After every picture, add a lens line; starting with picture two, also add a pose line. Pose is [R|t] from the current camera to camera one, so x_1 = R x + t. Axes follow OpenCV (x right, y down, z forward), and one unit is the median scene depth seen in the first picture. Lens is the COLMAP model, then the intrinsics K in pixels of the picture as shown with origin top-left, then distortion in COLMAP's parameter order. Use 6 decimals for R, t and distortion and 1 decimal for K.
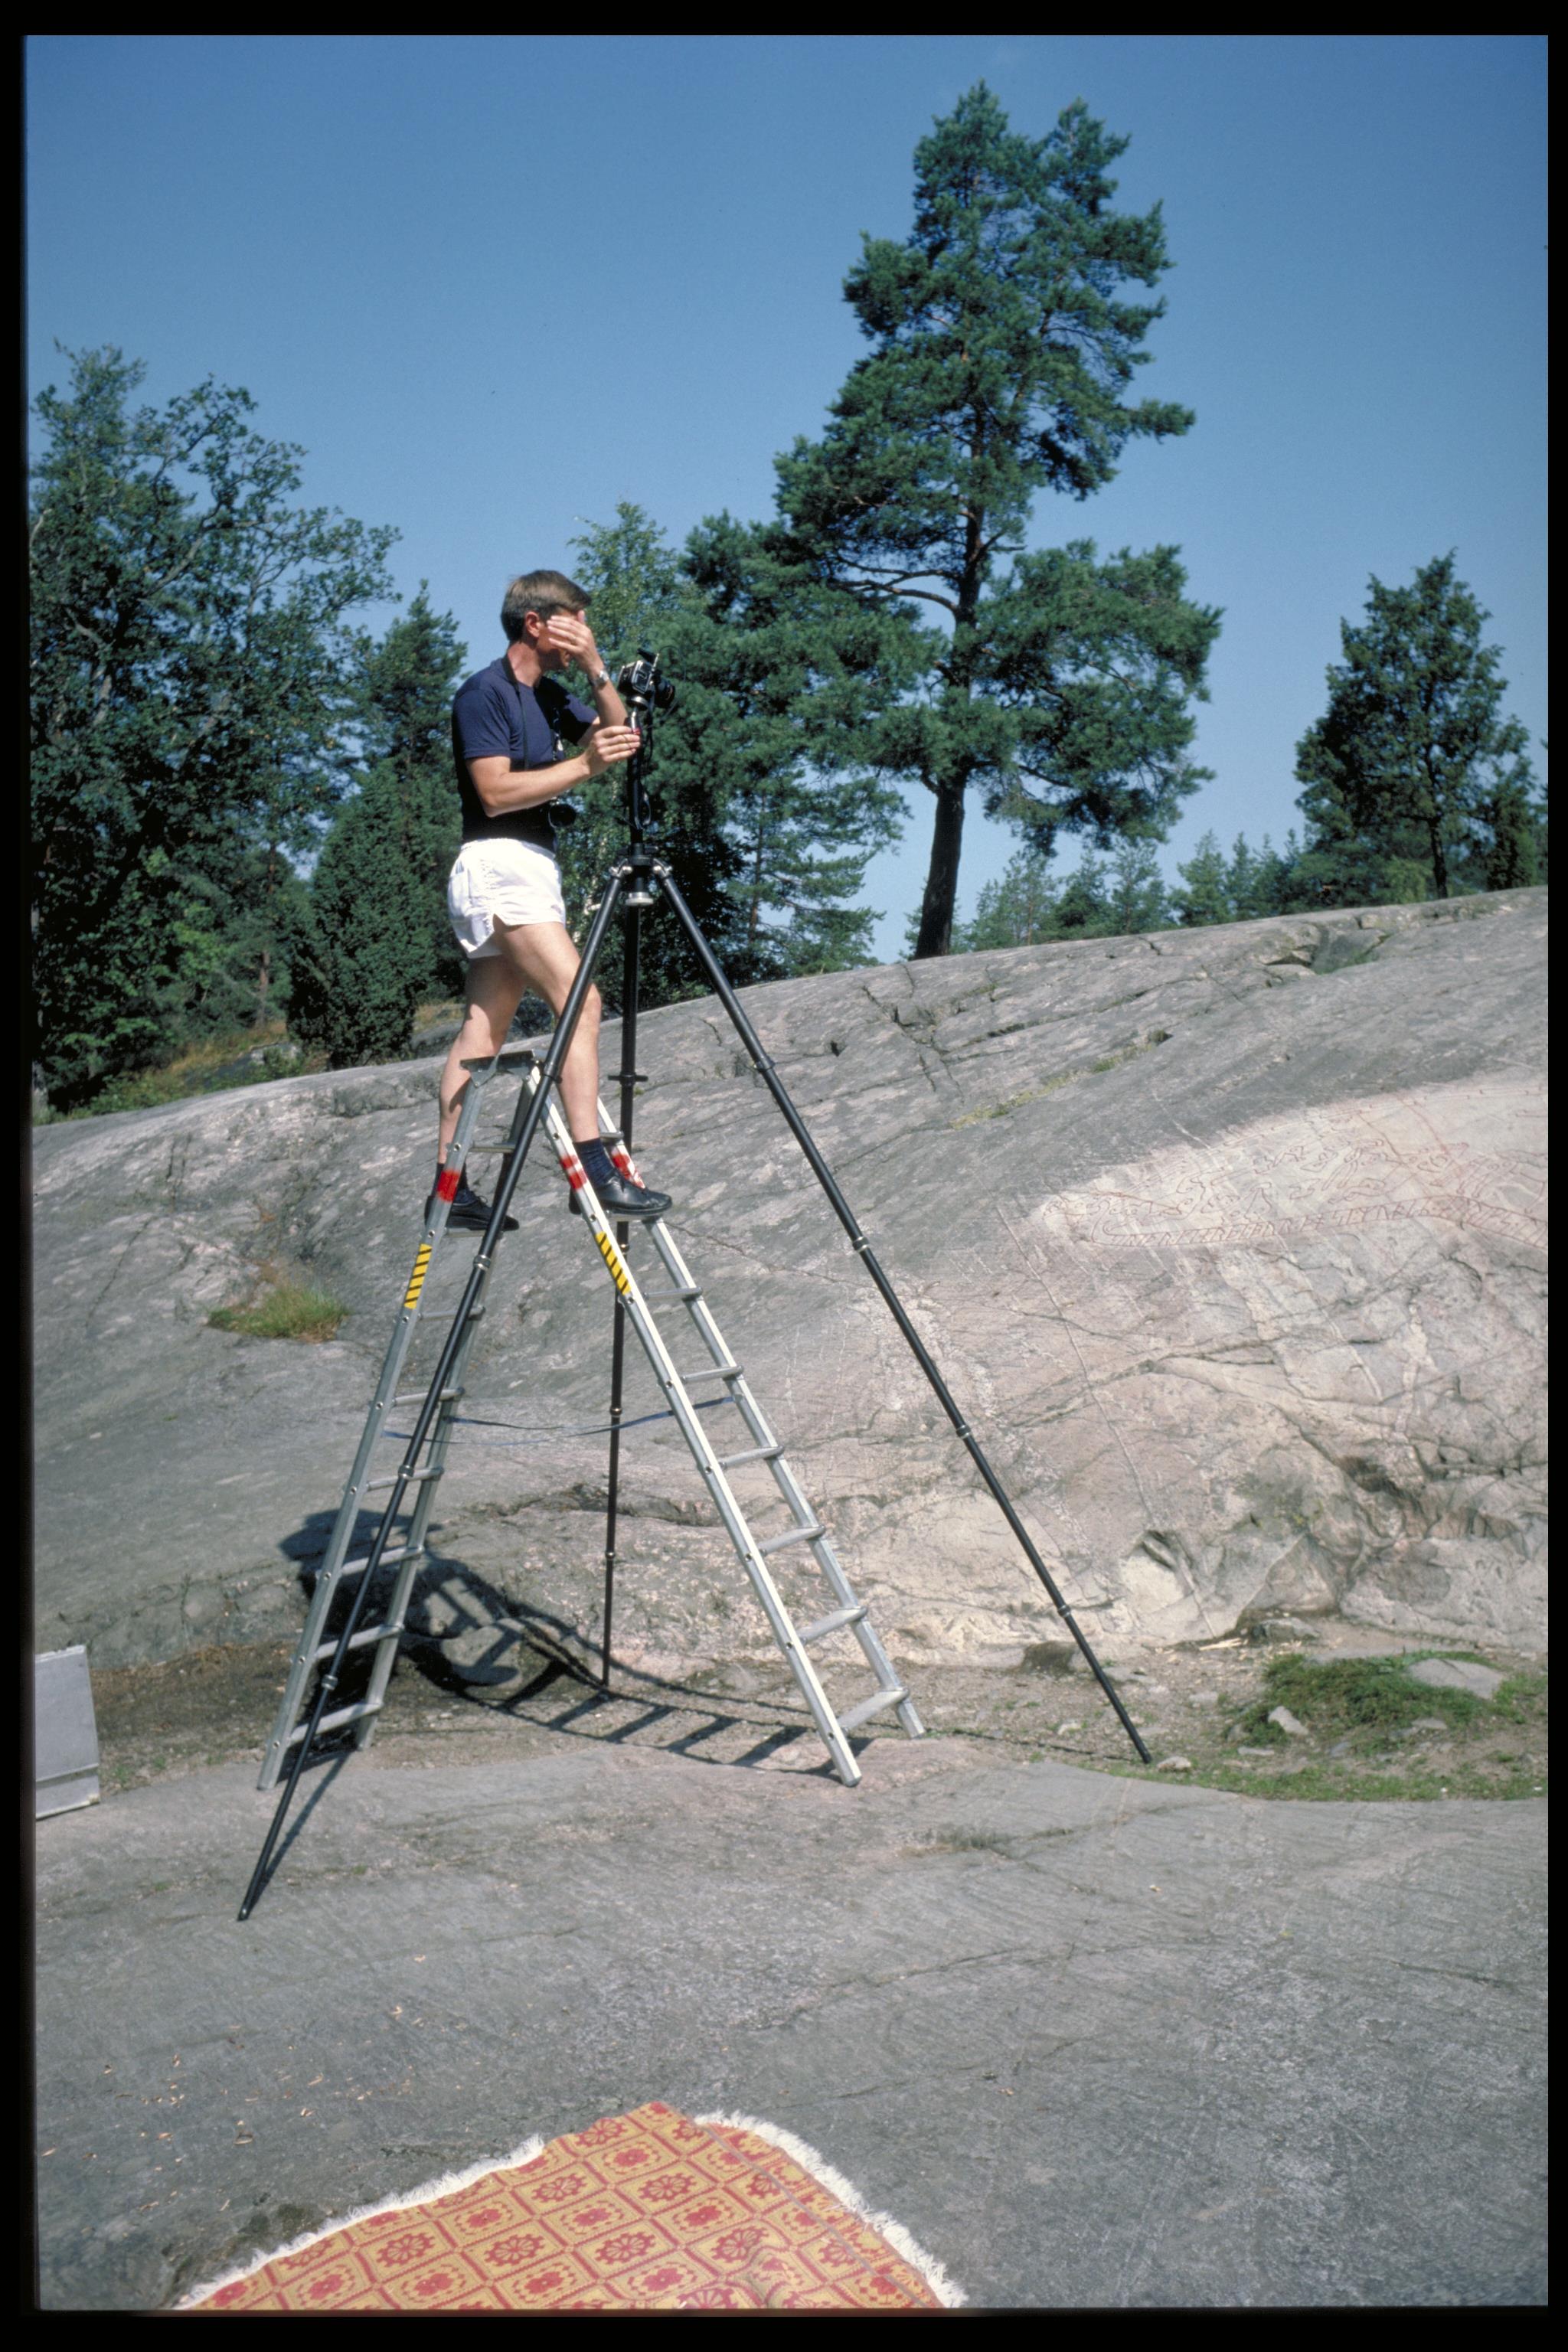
lens RADIAL K [[2364.8, 0, 859.1], [0, 2364.8, 1171.3], [0, 0, 1]] dist [-0.004854, -0.198188]
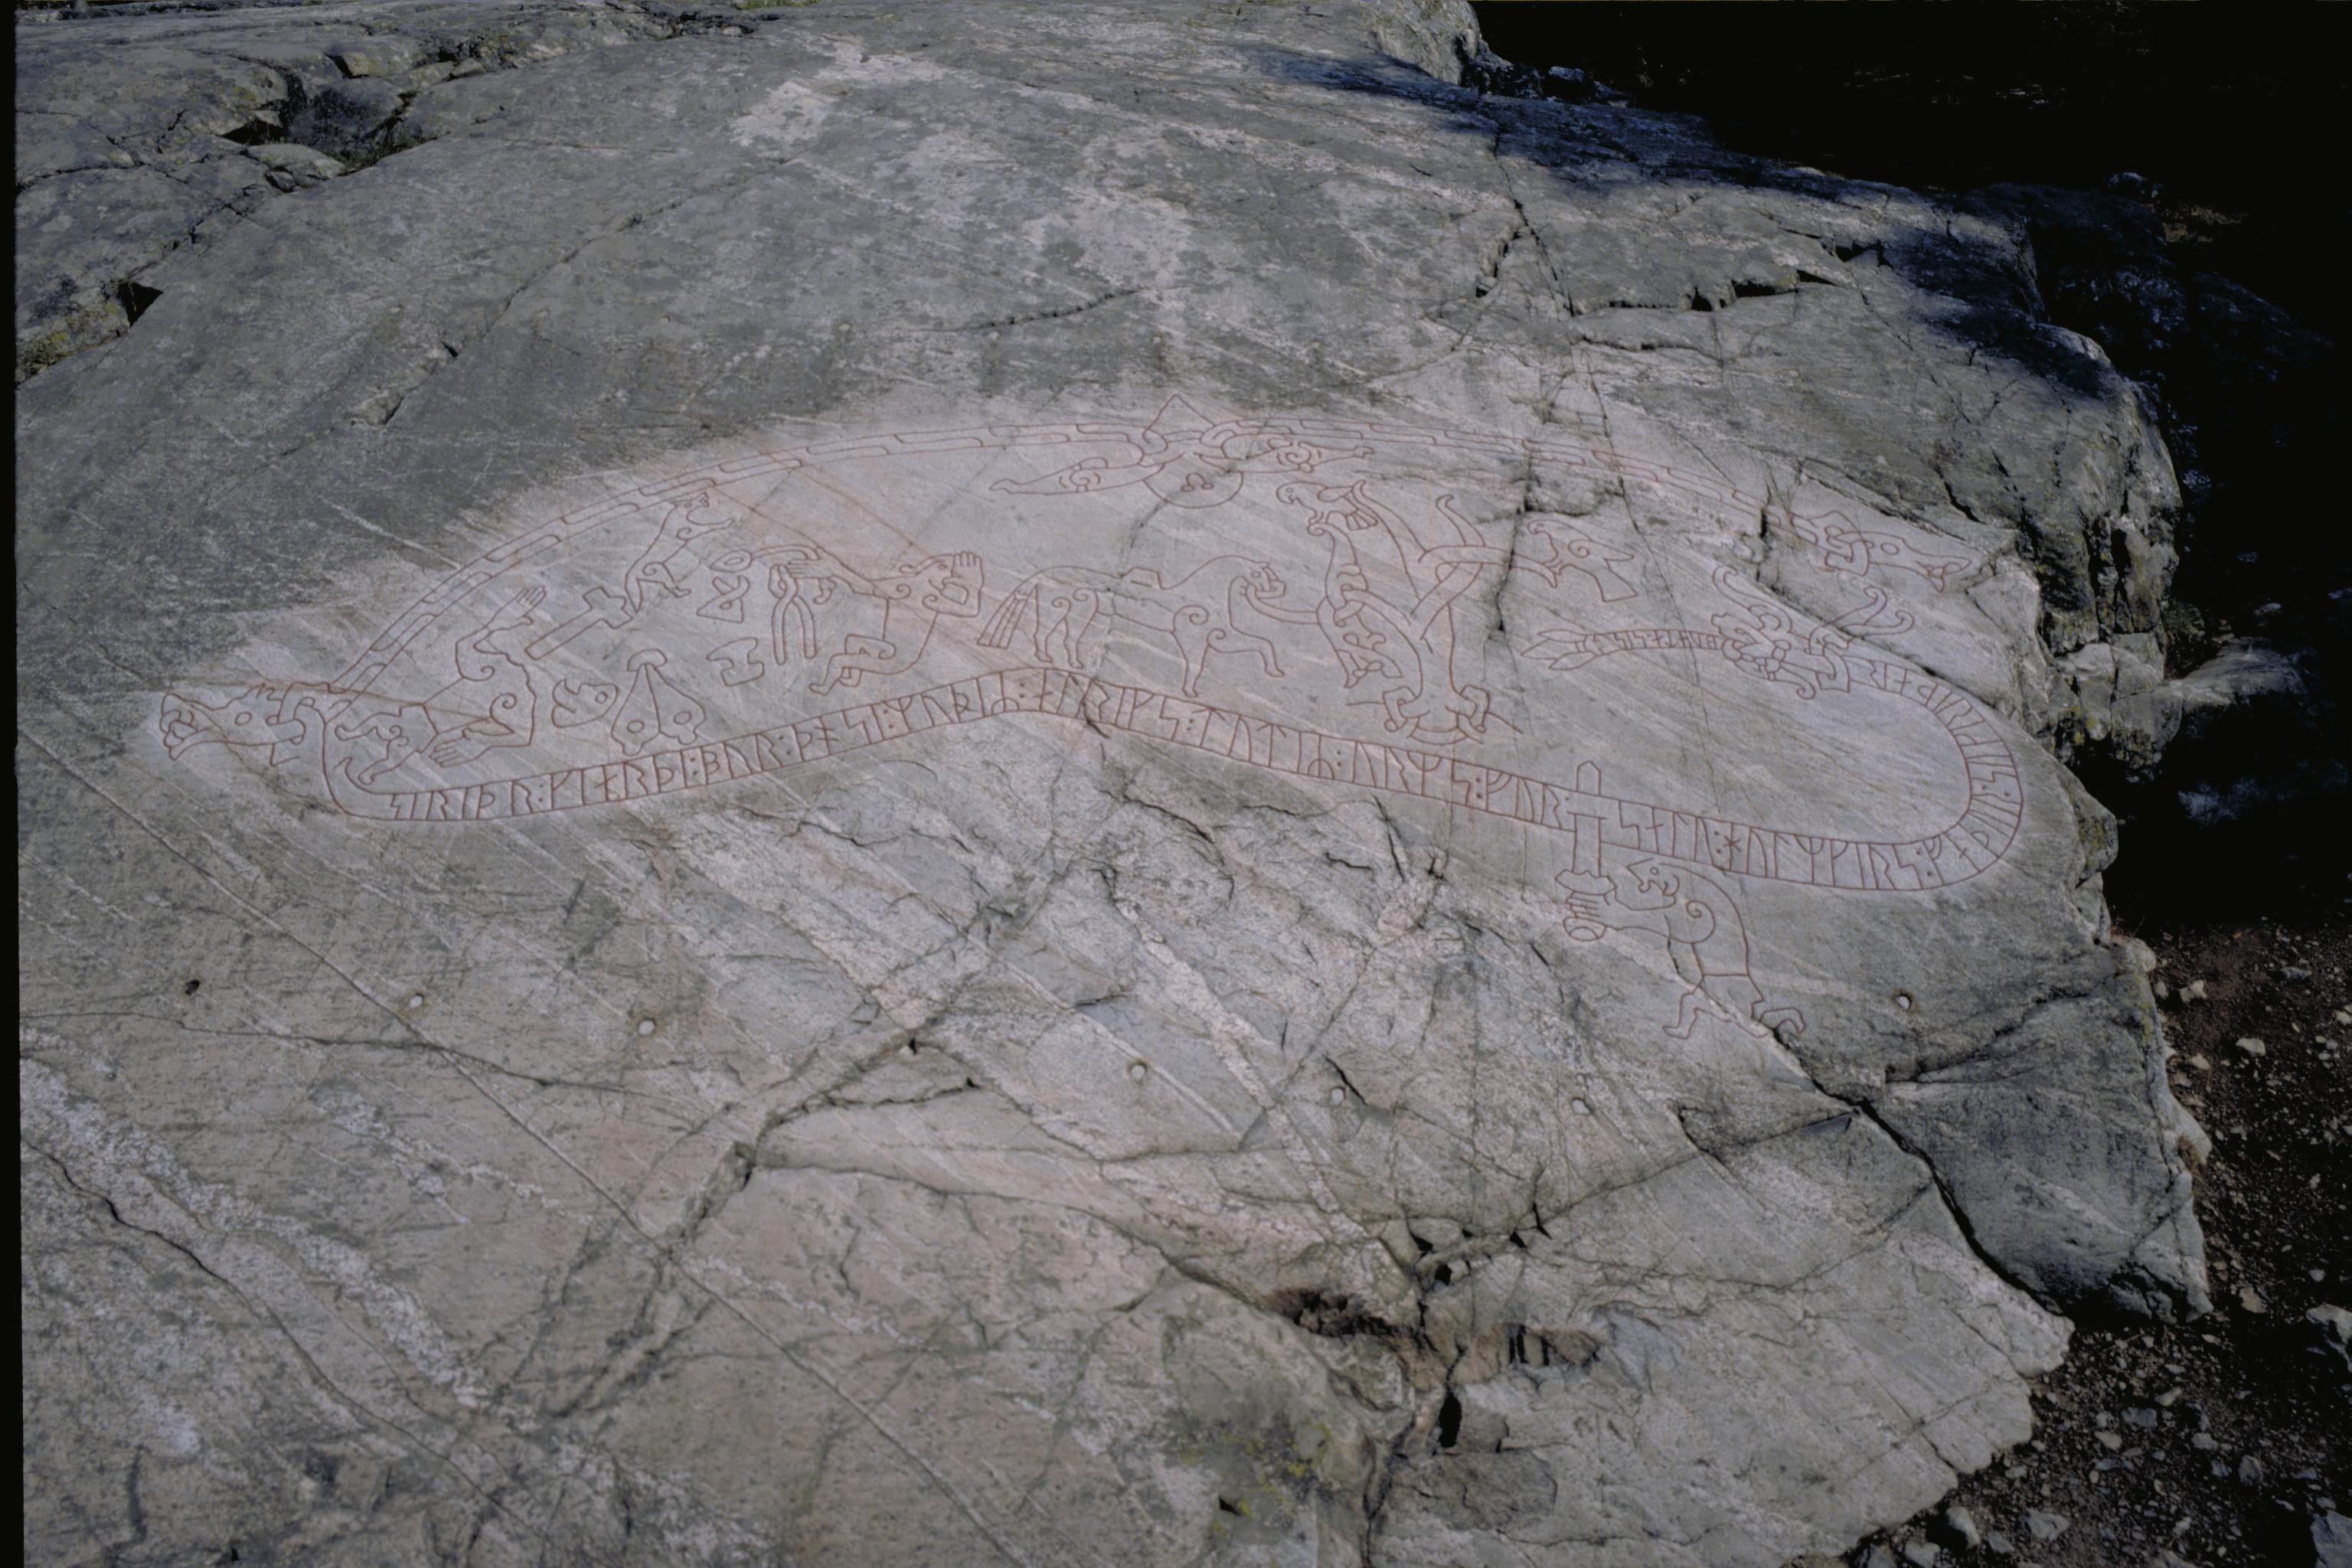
lens RADIAL K [[1609.5, 0, 1191.8], [0, 1609.5, 648.1], [0, 0, 1]] dist [-0.022242, 0.040225]
pose [[0.608961, -0.268922, 0.746222, -0.039366], [0.007668, 0.942726, 0.333481, -0.101882], [-0.793163, -0.197355, 0.576145, 0.501895]]
